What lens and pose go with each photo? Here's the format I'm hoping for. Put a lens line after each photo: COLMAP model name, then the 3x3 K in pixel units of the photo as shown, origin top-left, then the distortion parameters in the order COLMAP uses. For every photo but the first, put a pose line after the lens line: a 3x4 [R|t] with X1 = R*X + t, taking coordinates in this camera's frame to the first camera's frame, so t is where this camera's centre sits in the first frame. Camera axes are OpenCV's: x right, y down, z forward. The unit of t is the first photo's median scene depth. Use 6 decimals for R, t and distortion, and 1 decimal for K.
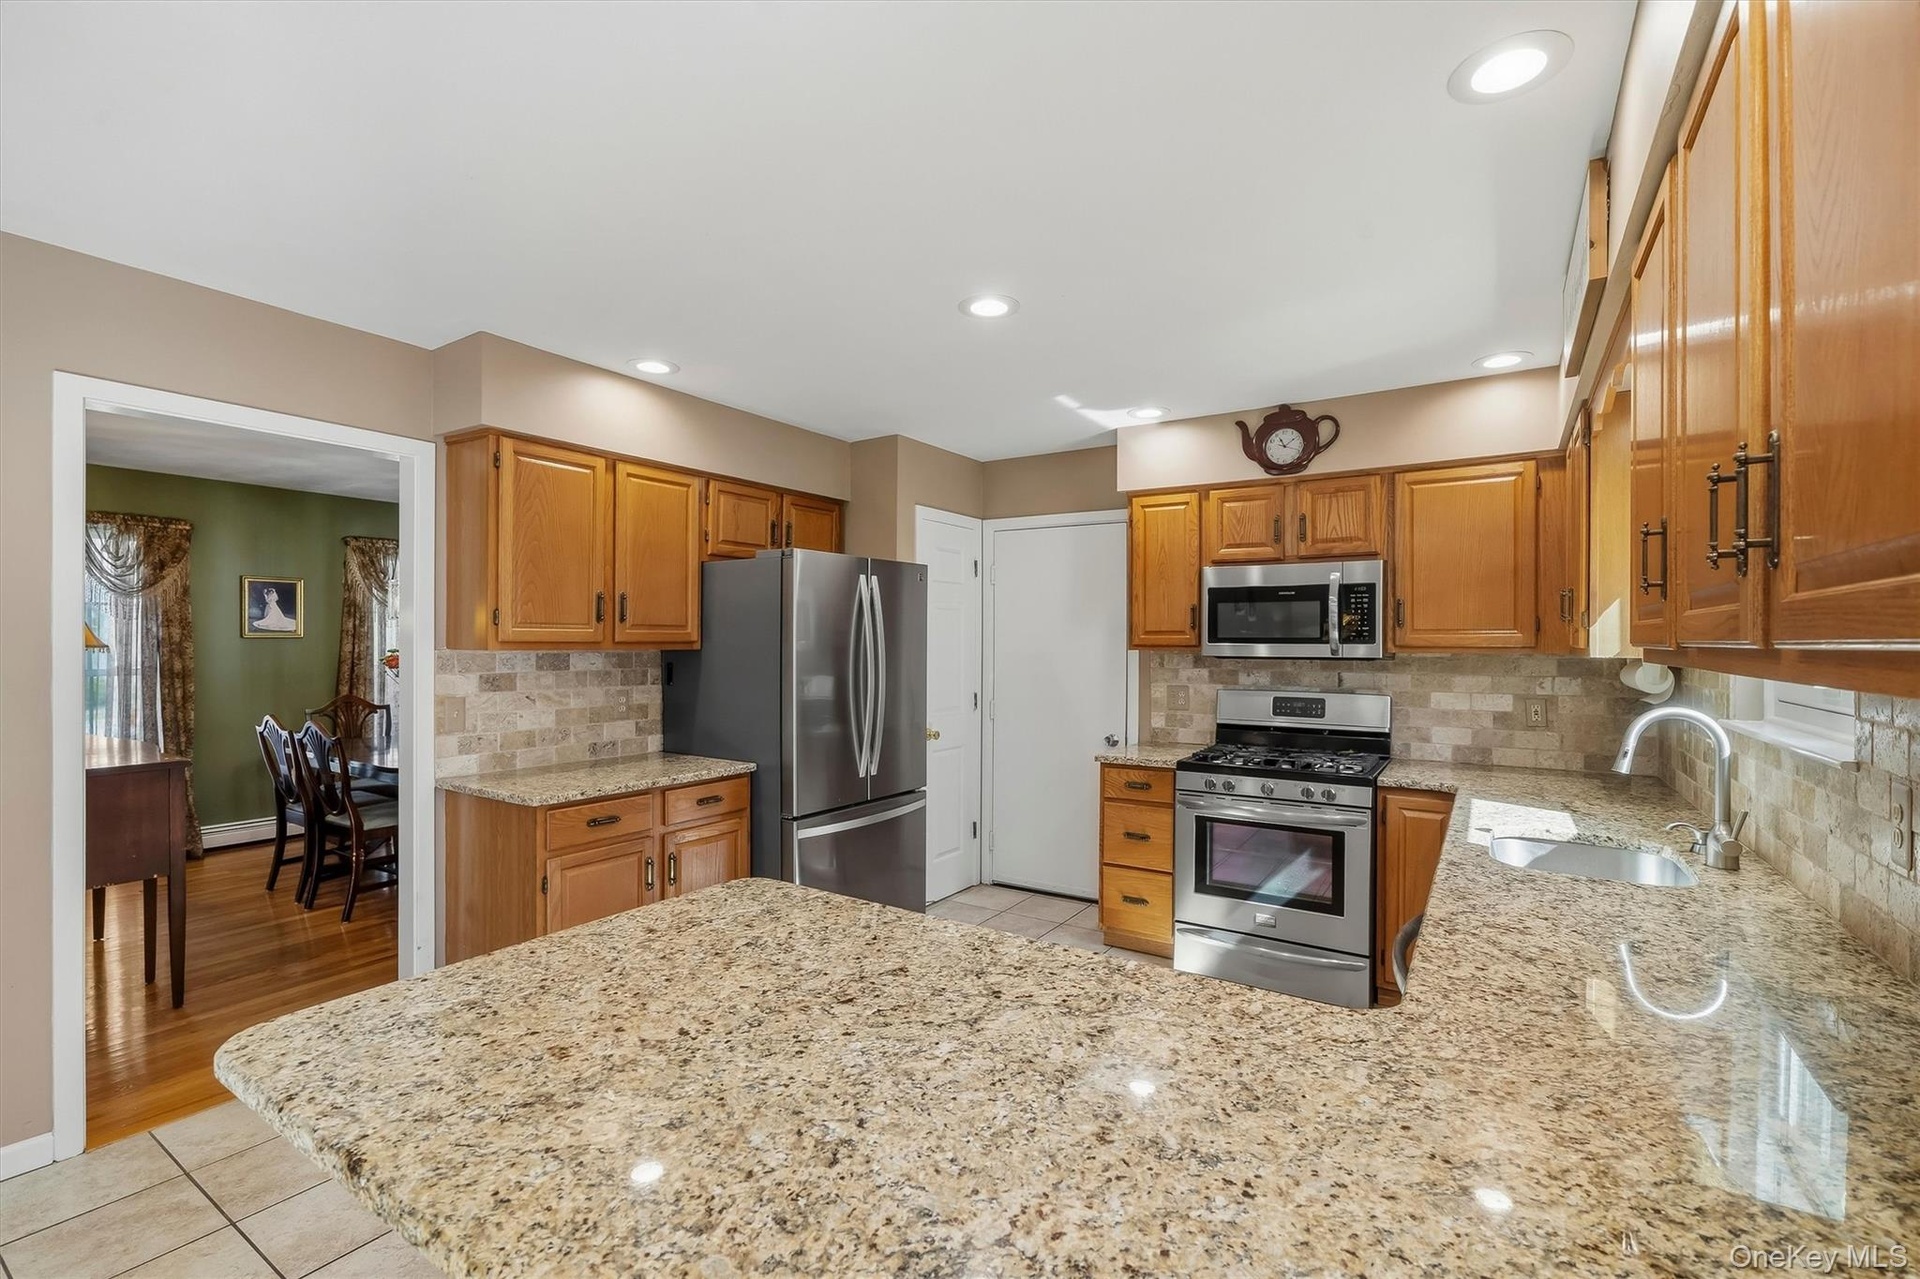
lens RADIAL K [[821.3, 0, 960.2], [0, 821.3, 644.0], [0, 0, 1]] dist [-0.014255, 0.002250]
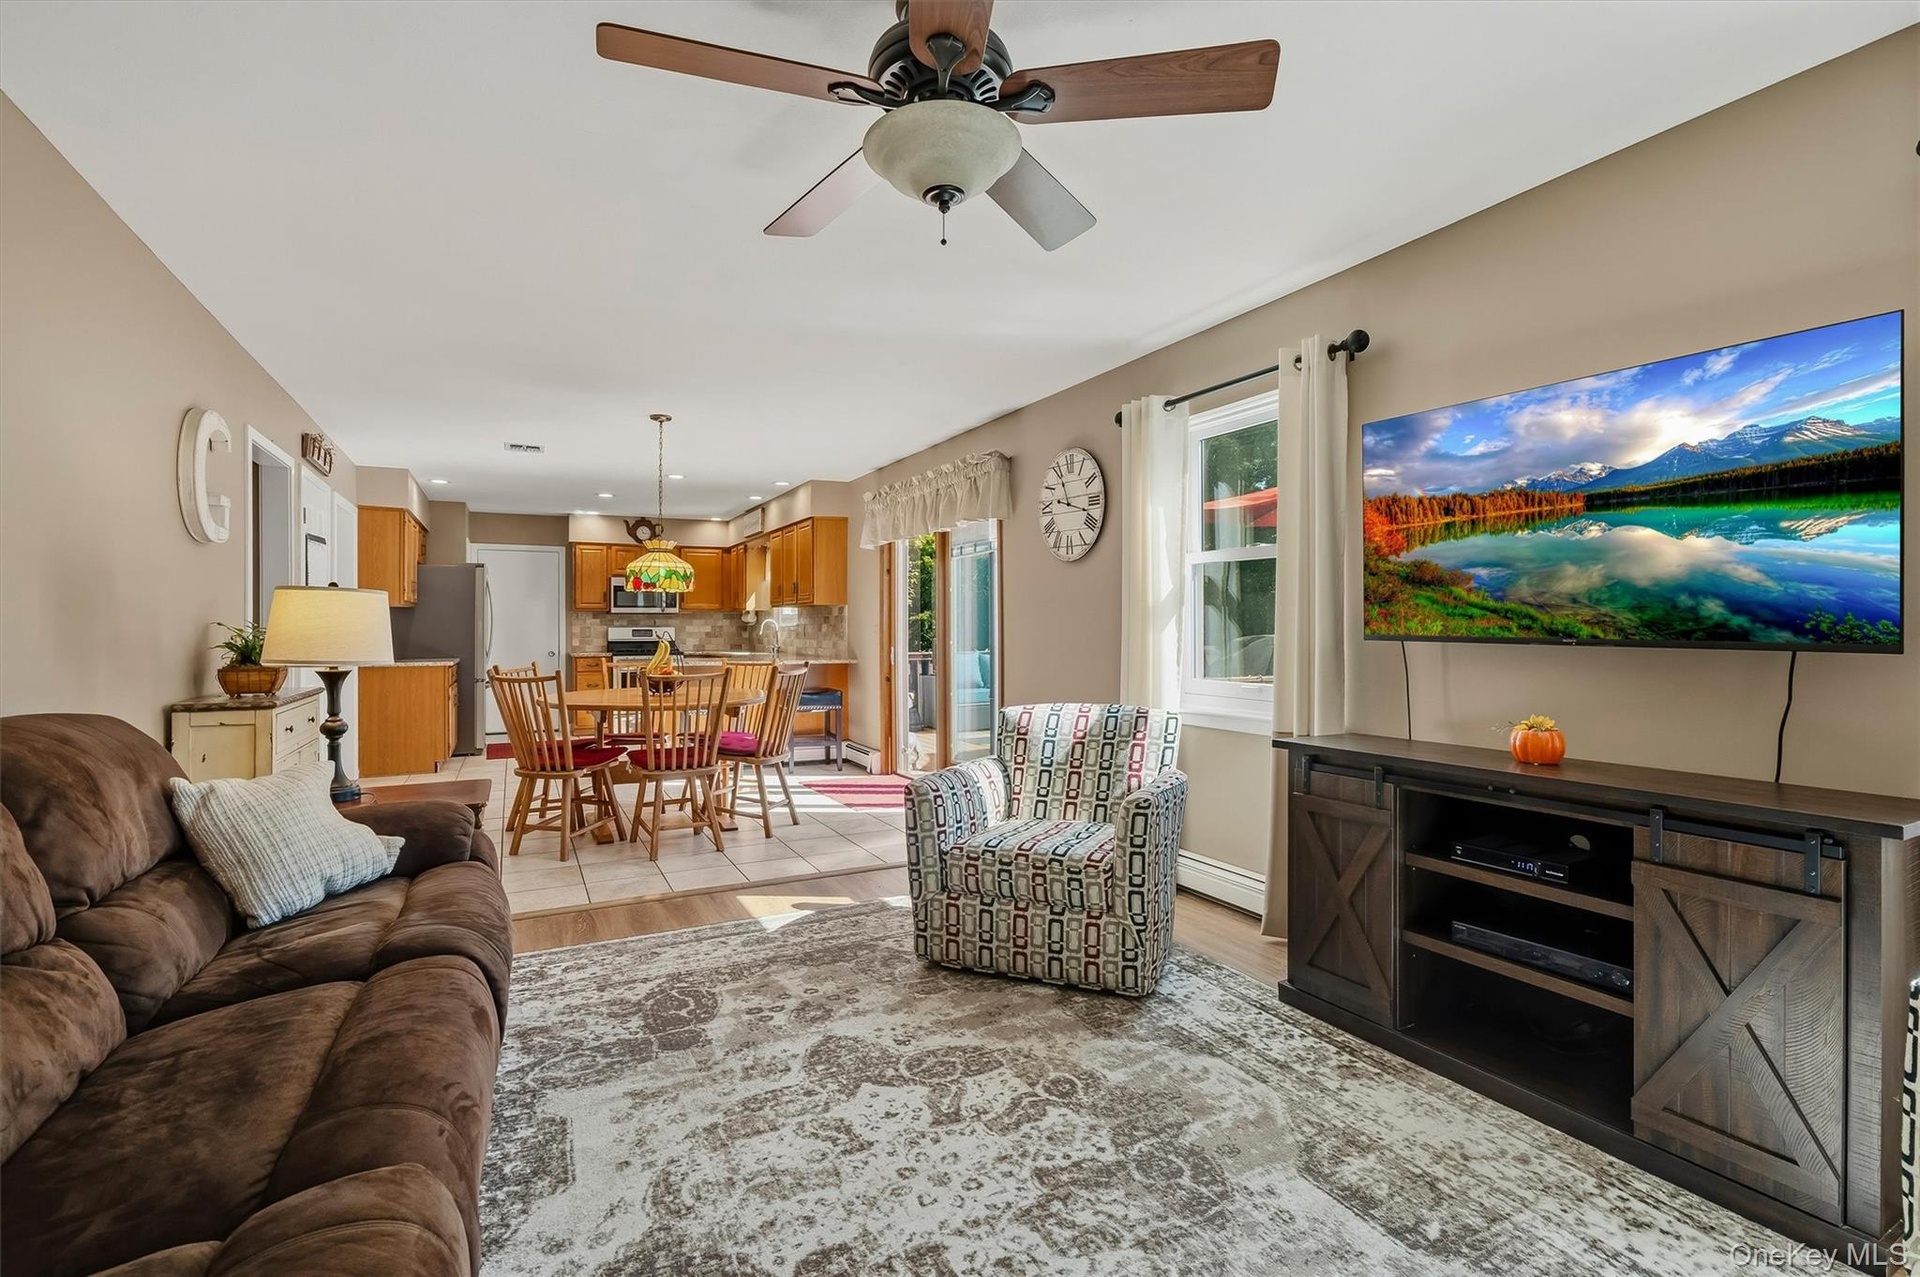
lens RADIAL K [[859.3, 0, 954.7], [0, 859.3, 629.8], [0, 0, 1]] dist [-0.010147, 0.004444]
pose [[0.483700, -0.007683, 0.875200, -1.561931], [0.005169, 0.999969, 0.005921, 0.060185], [-0.875219, 0.001660, 0.483725, -1.232230]]
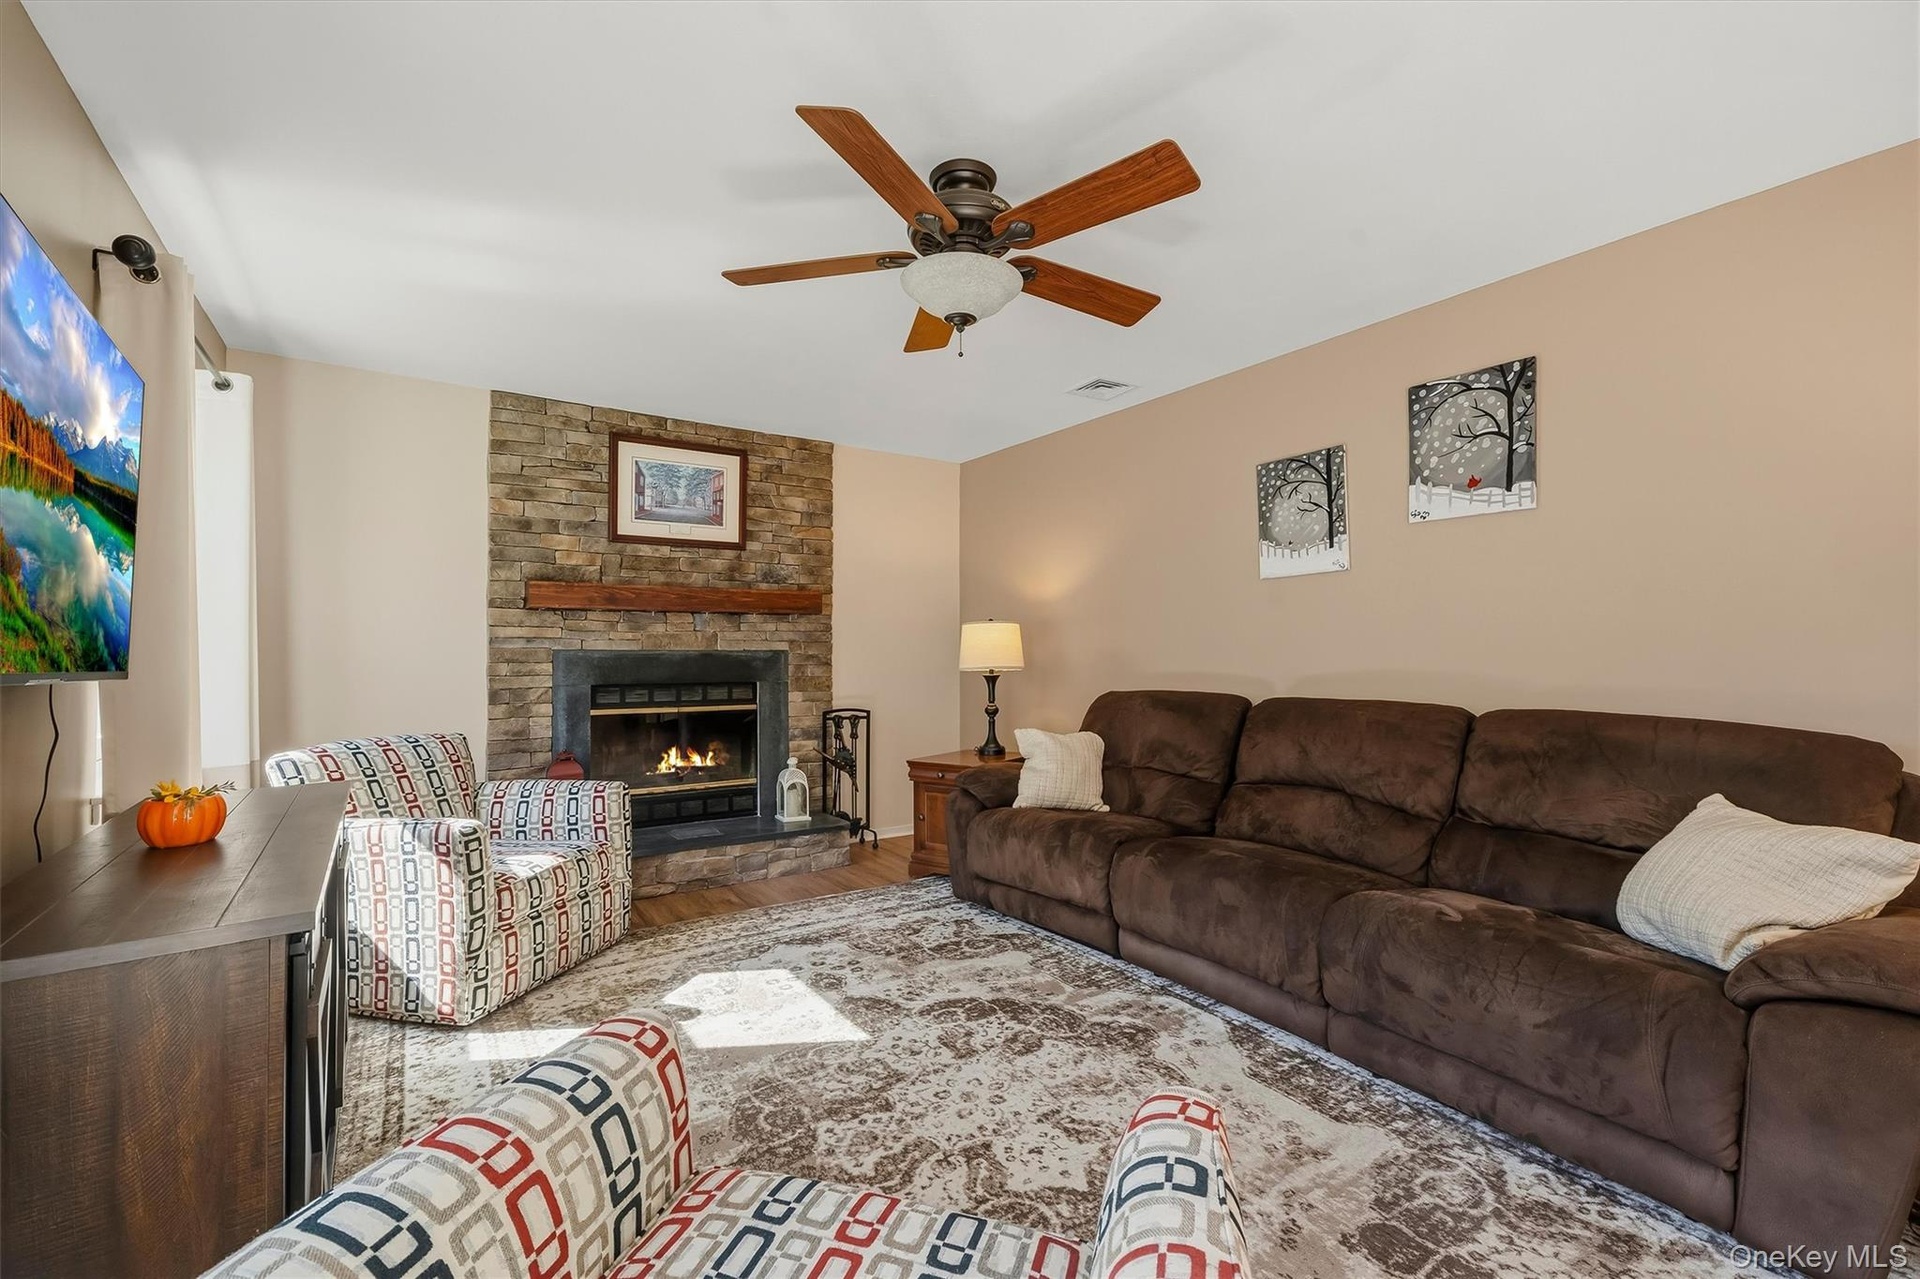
lens RADIAL K [[794.9, 0, 950.6], [0, 794.9, 627.6], [0, 0, 1]] dist [-0.009170, 0.003139]
pose [[-0.374726, -0.034186, -0.926505, -0.563575], [0.000283, 0.999316, -0.036987, 0.065522], [0.927136, -0.014122, -0.374460, -0.766010]]
